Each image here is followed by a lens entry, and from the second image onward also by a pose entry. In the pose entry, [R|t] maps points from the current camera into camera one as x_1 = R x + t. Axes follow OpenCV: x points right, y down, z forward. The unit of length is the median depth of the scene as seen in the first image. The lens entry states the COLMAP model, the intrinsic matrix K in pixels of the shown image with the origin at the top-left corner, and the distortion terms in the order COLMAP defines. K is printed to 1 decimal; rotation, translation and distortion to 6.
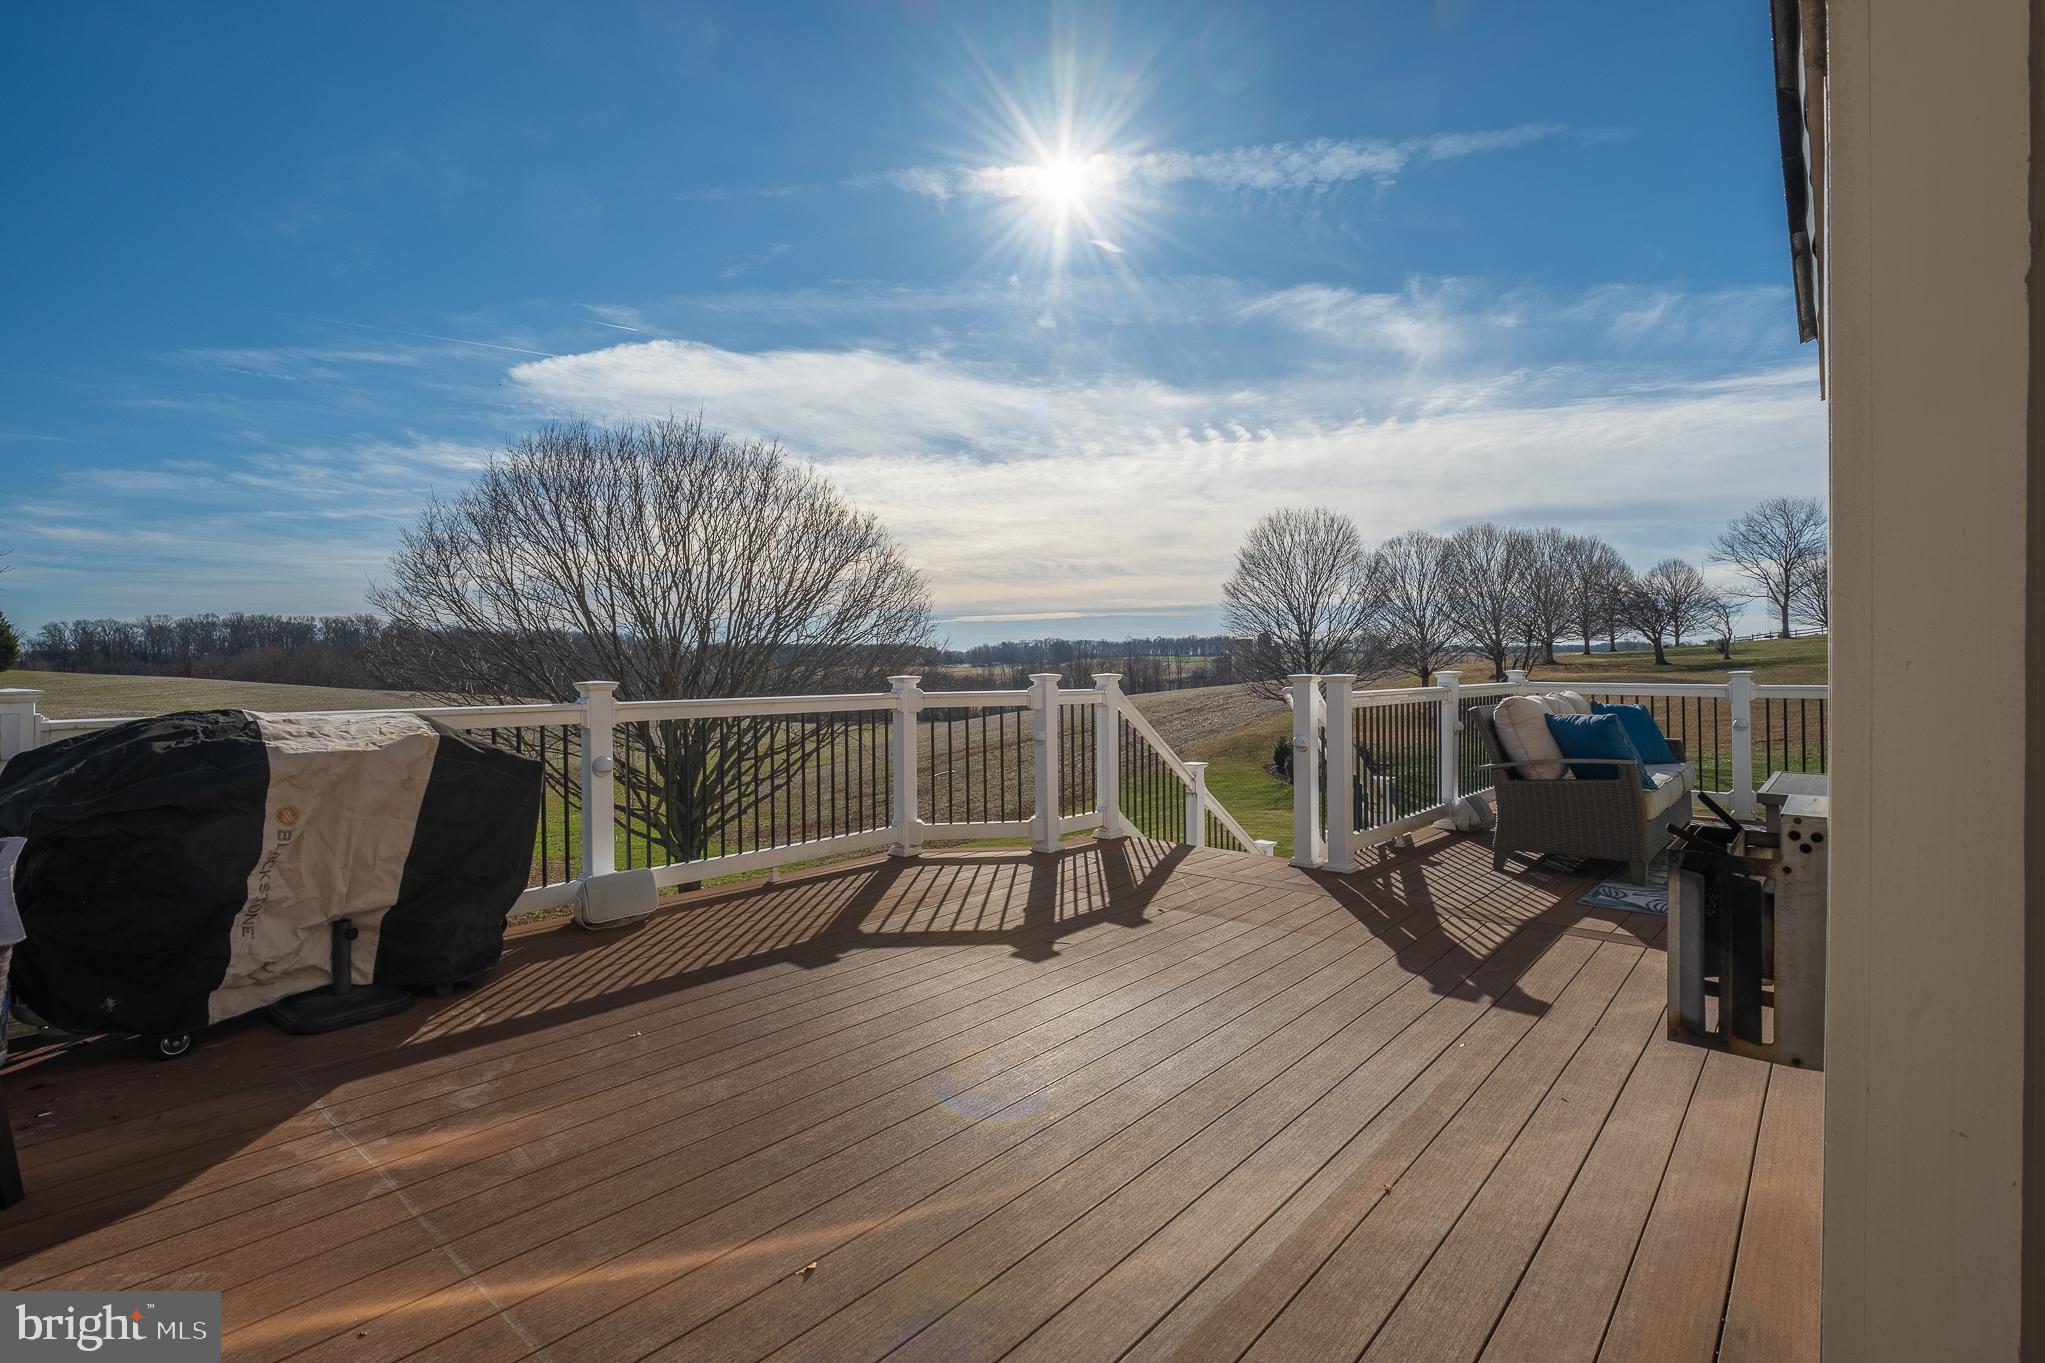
lens RADIAL K [[959.3, 0, 1015.6], [0, 959.3, 673.8], [0, 0, 1]] dist [-0.019913, -0.000231]
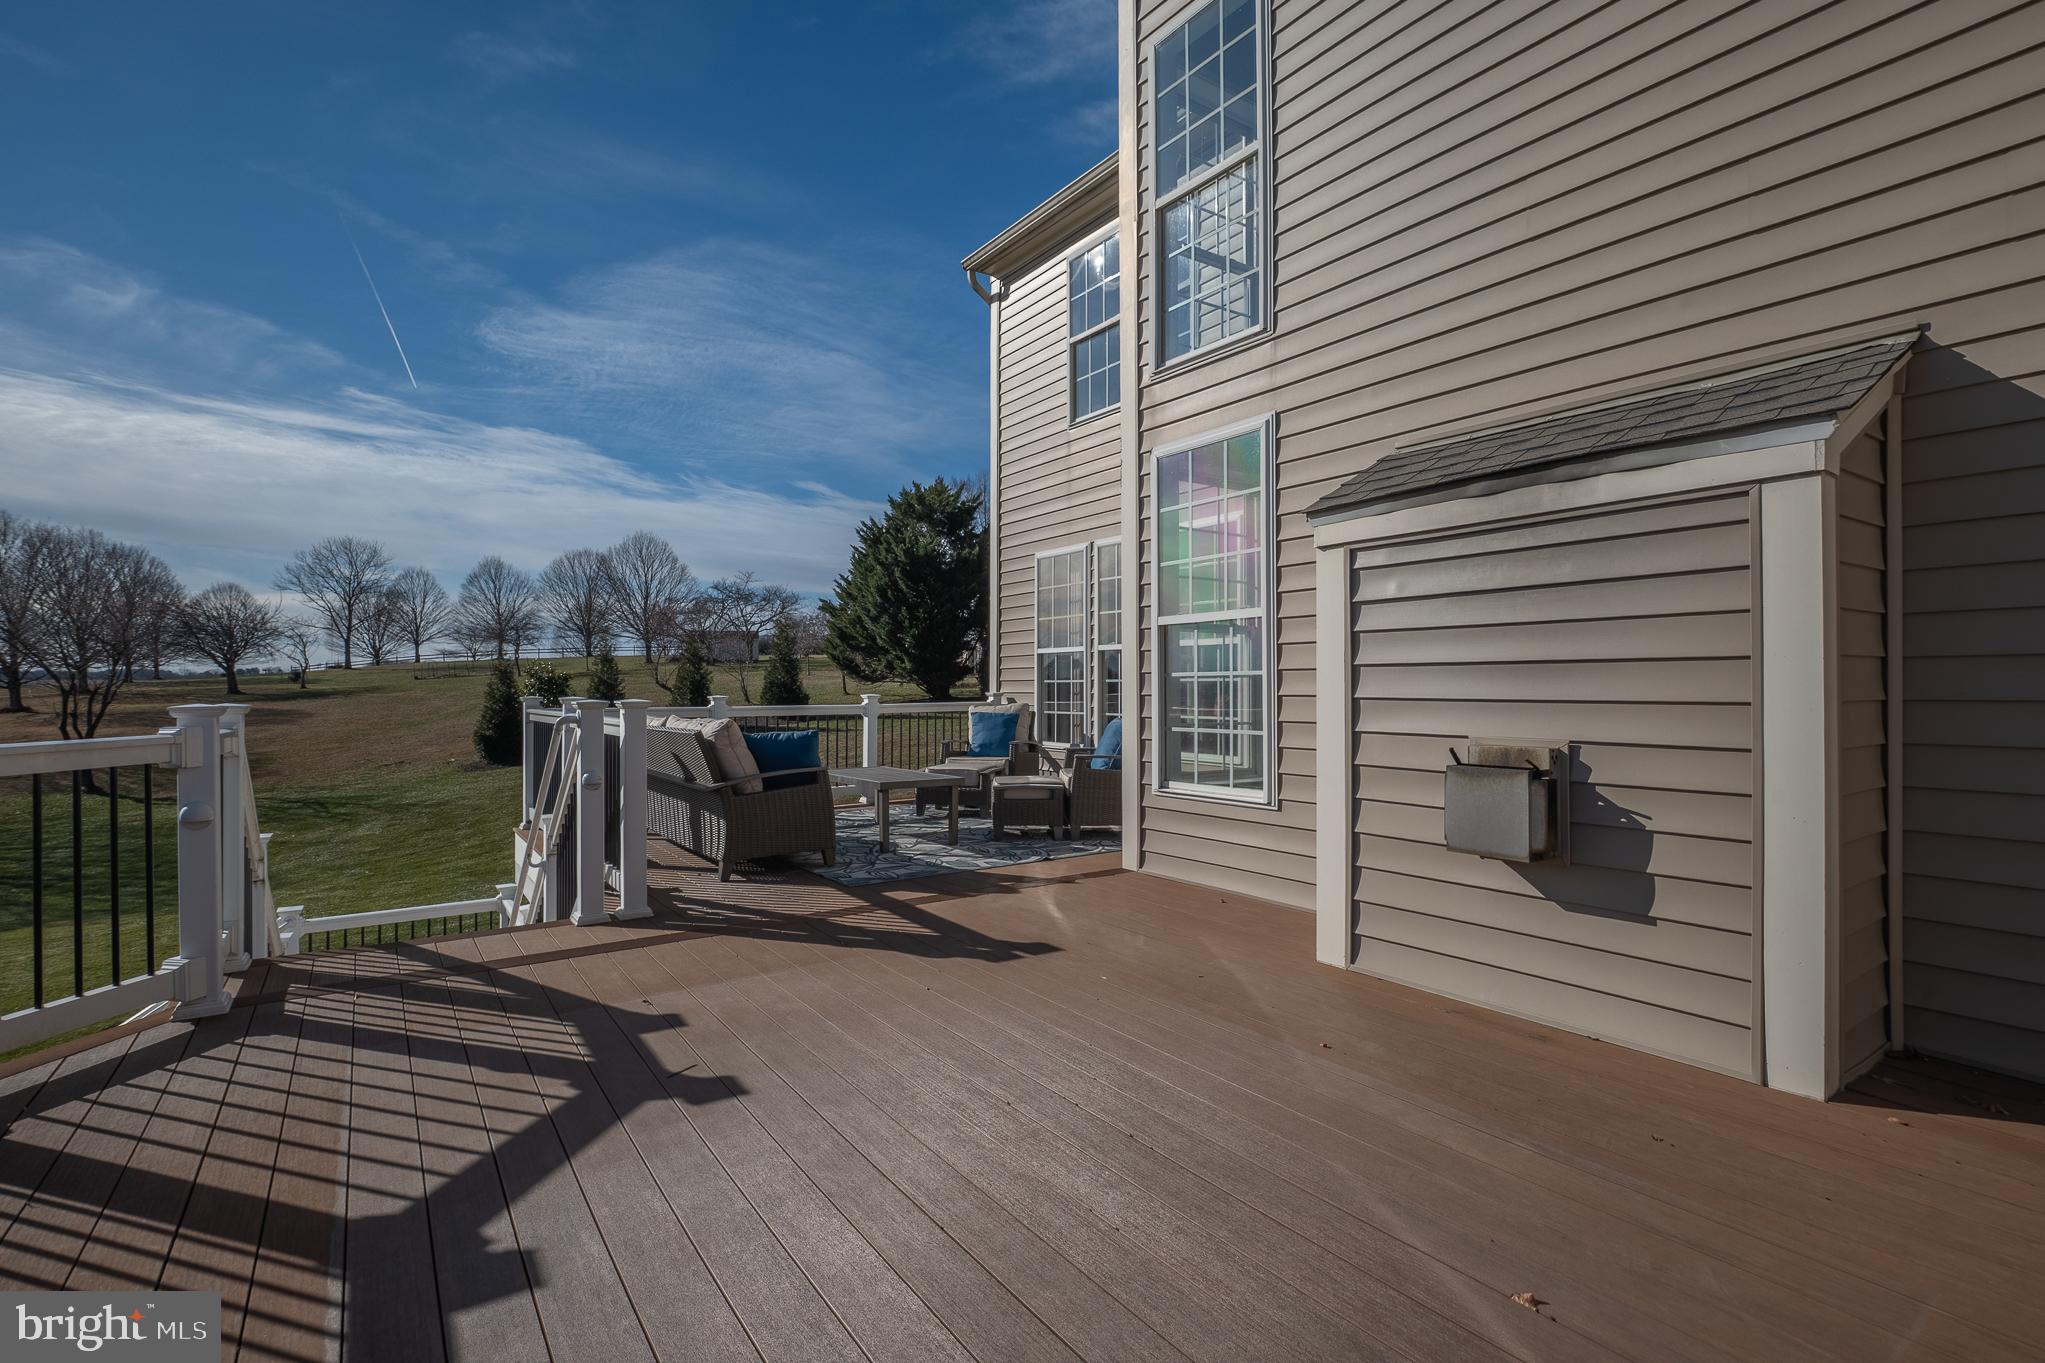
lens RADIAL K [[932.4, 0, 1022.5], [0, 932.4, 681.5], [0, 0, 1]] dist [-0.018351, -0.000248]
pose [[0.231604, 0.010144, 0.972757, -0.524731], [0.012563, 0.999831, -0.013417, -0.000368], [-0.972729, 0.015328, 0.231437, 0.527524]]
